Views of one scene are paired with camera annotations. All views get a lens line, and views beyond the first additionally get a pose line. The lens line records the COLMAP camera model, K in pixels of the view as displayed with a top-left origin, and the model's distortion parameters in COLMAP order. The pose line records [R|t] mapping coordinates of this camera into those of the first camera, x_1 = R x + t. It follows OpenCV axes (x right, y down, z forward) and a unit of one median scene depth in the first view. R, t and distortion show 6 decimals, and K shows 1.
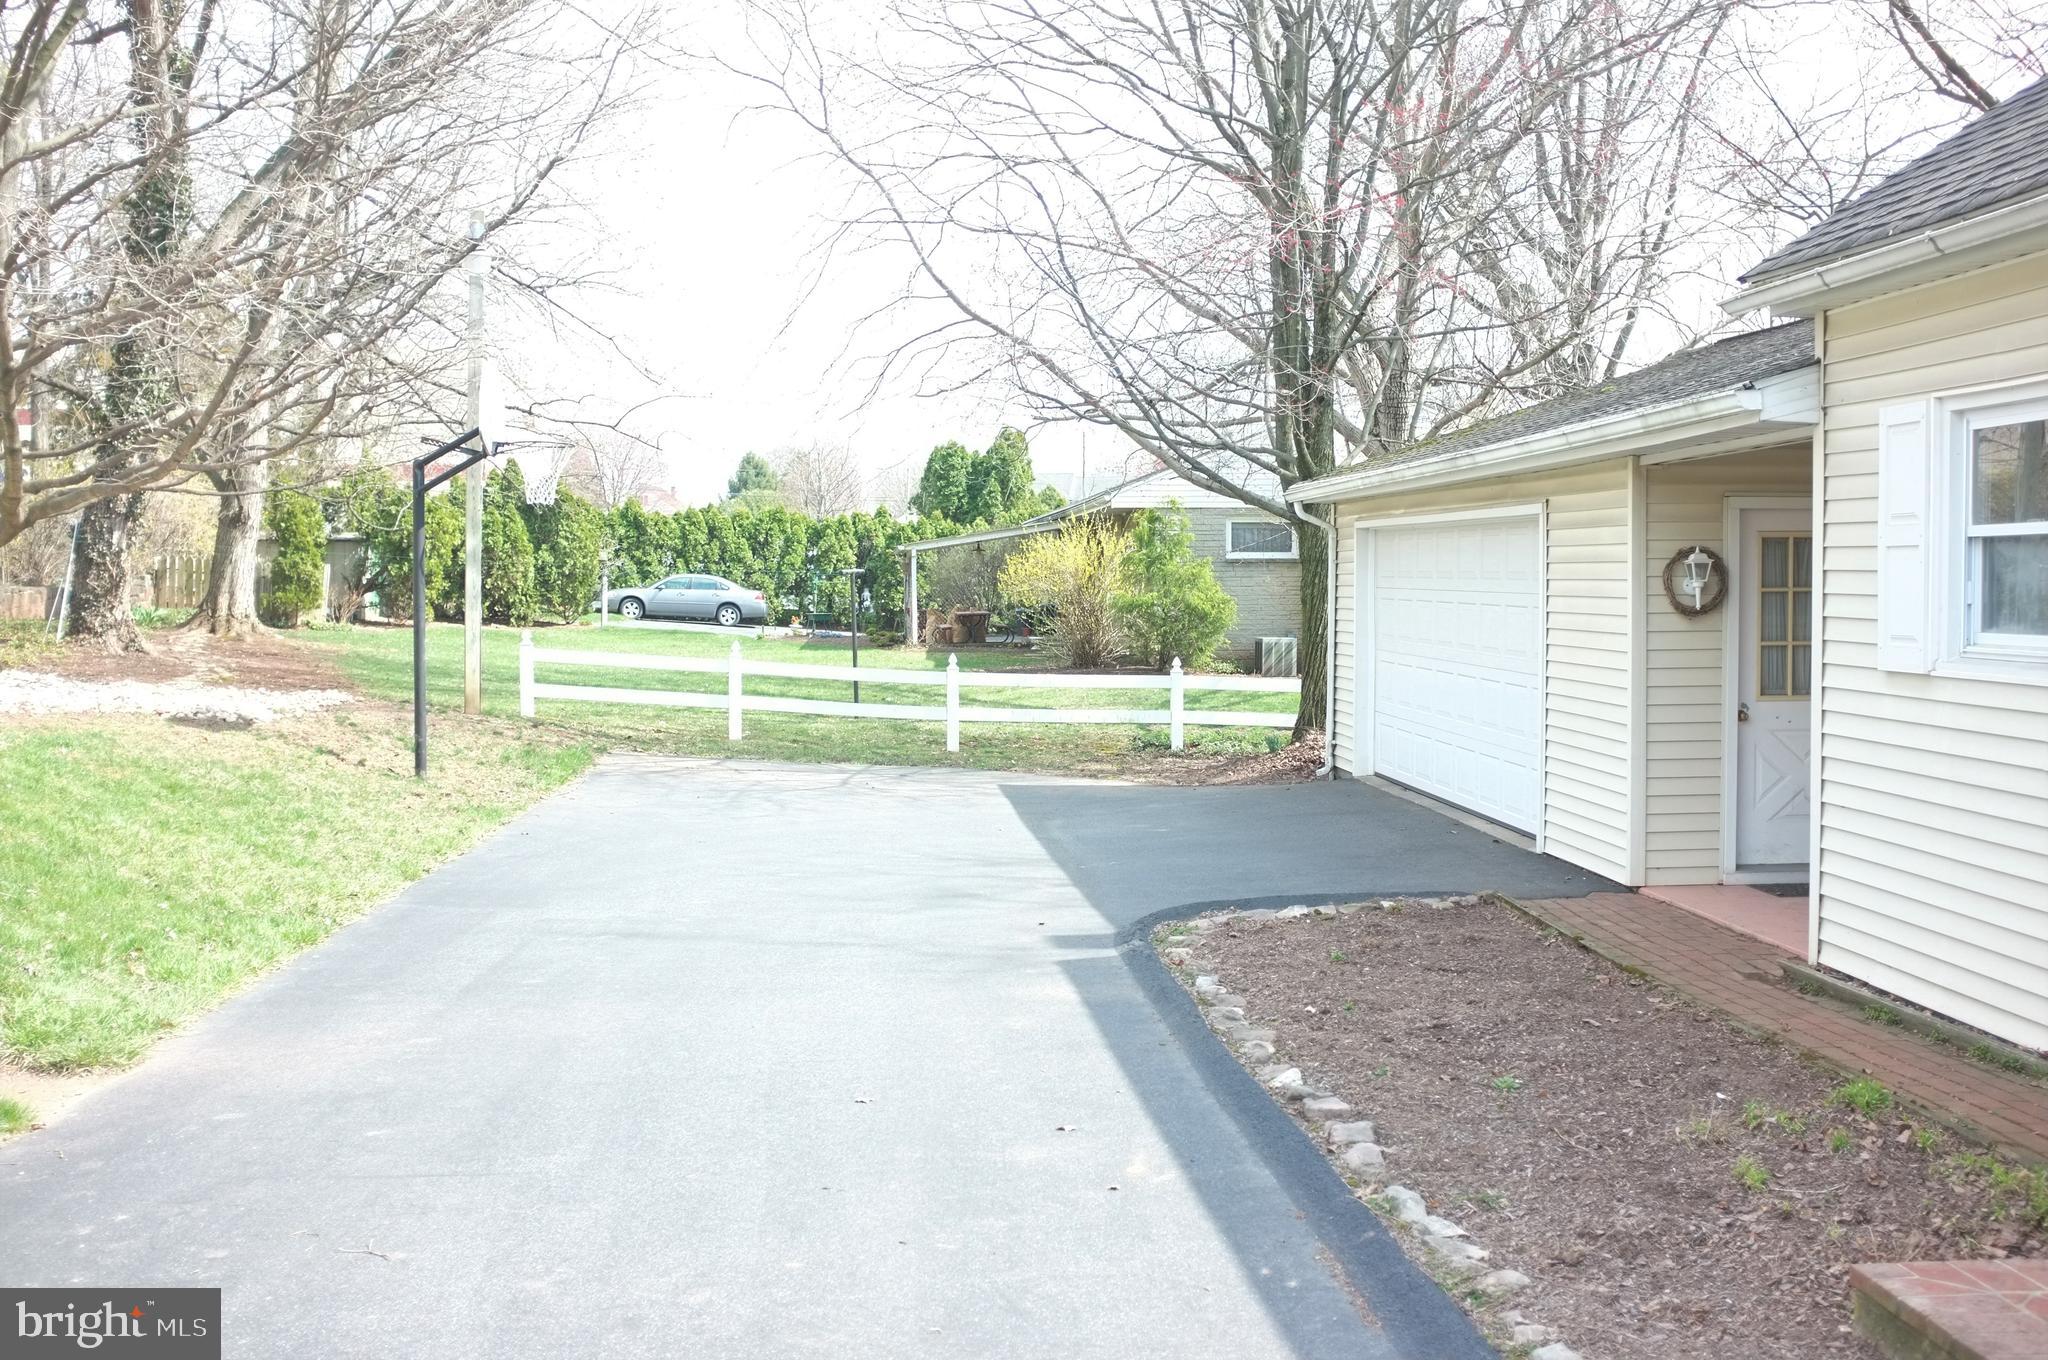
lens RADIAL K [[2025.5, 0, 1024.5], [0, 2025.5, 679.1], [0, 0, 1]] dist [-0.069709, 0.000000]
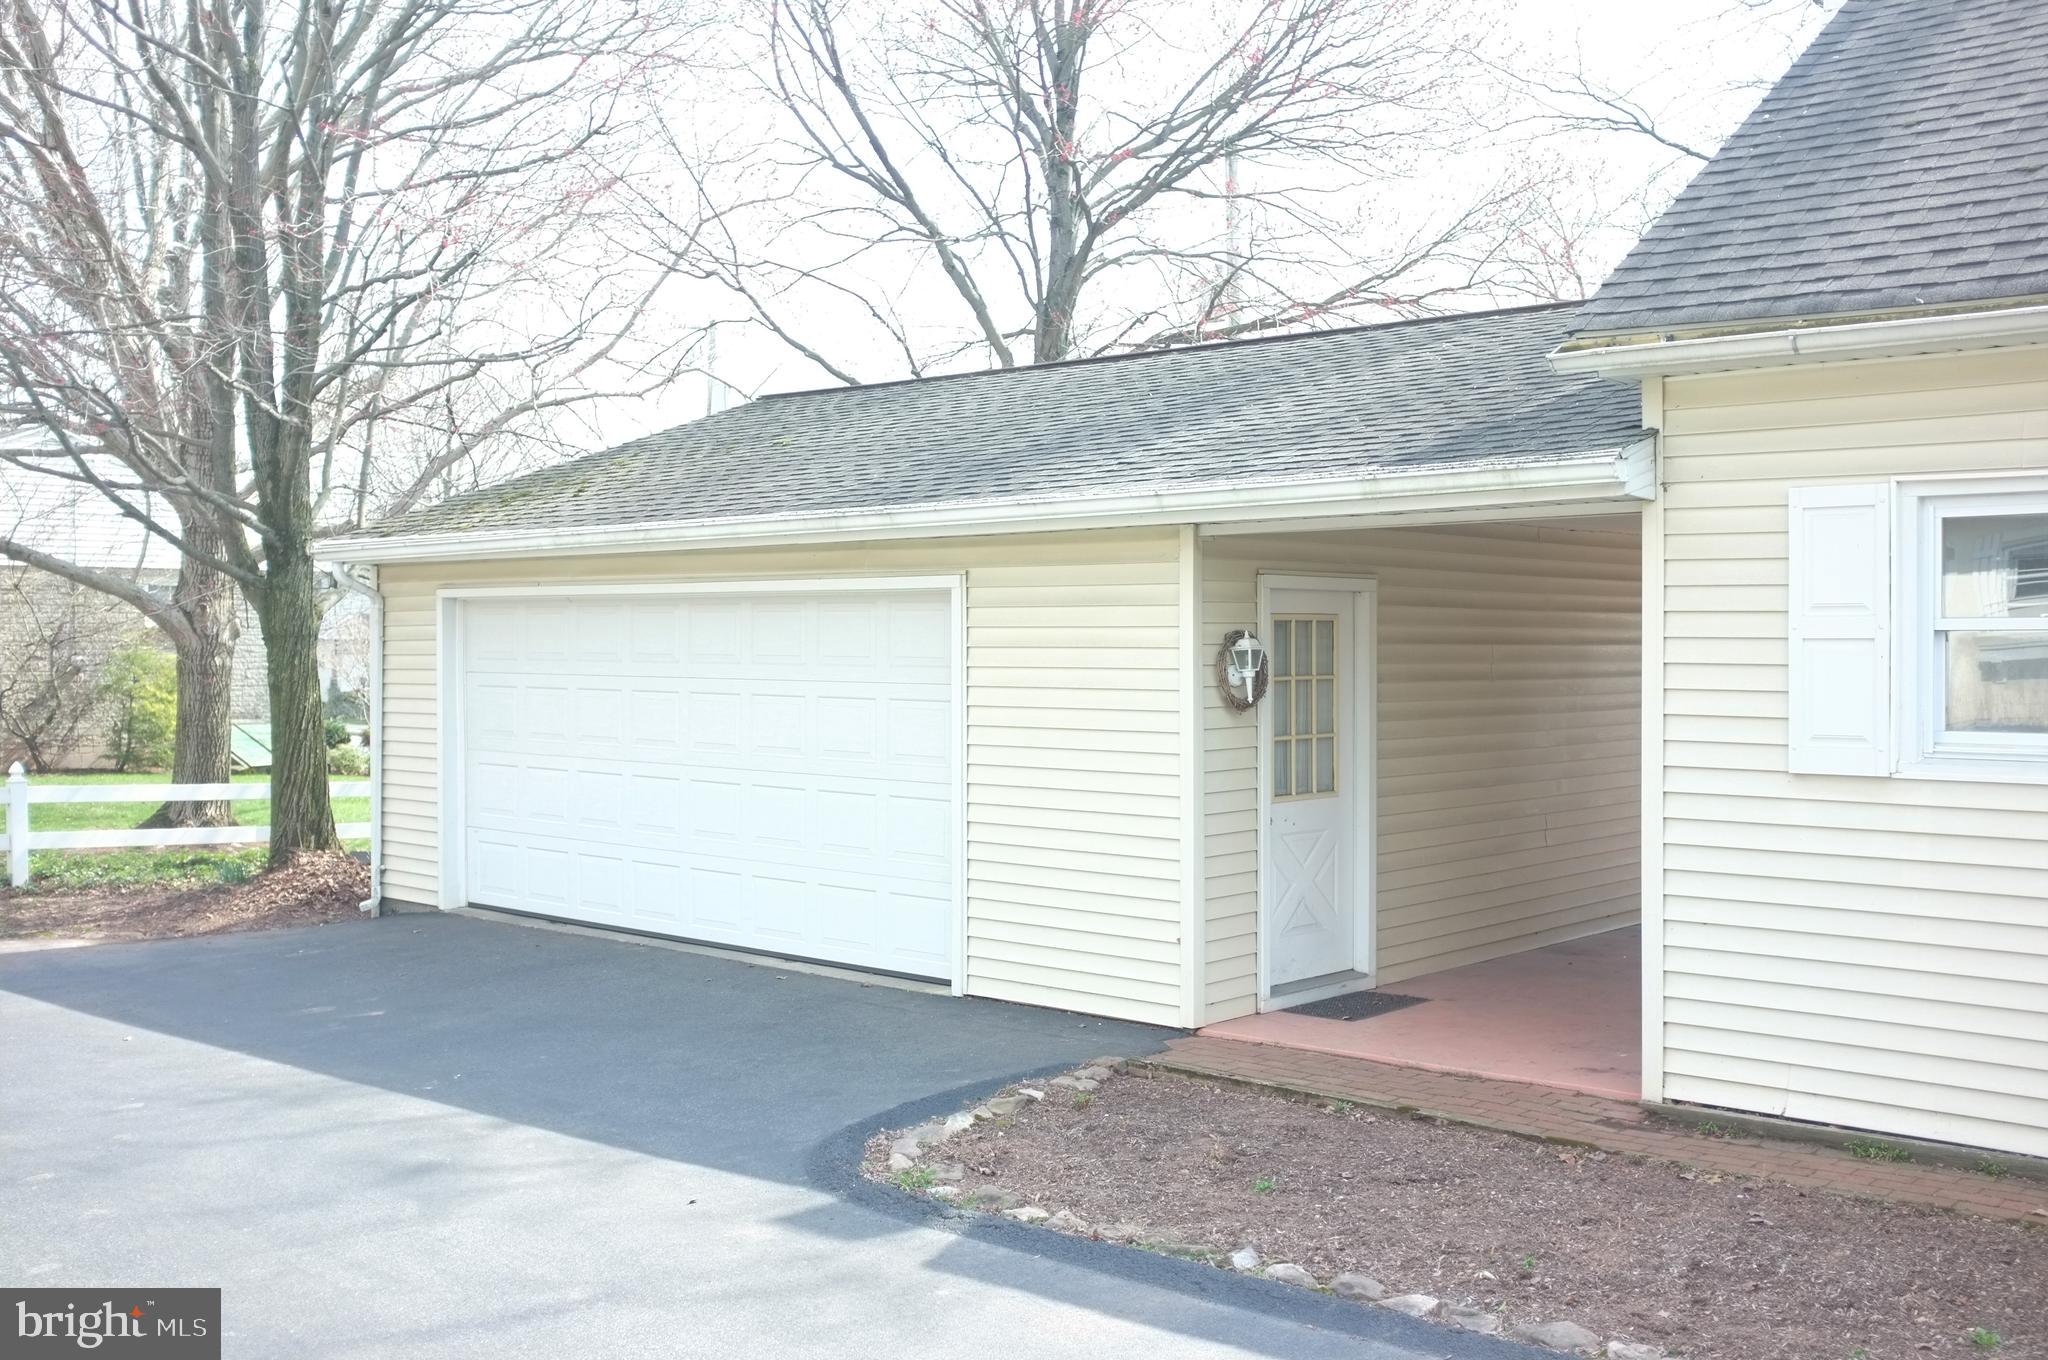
lens RADIAL K [[2025.5, 0, 1024.2], [0, 2025.5, 673.1], [0, 0, 1]] dist [-0.069709, 0.000000]
pose [[0.722725, -0.000594, 0.691135, -0.341632], [0.027819, 0.999214, -0.028232, -0.024967], [-0.690576, 0.039631, 0.722174, 0.424107]]
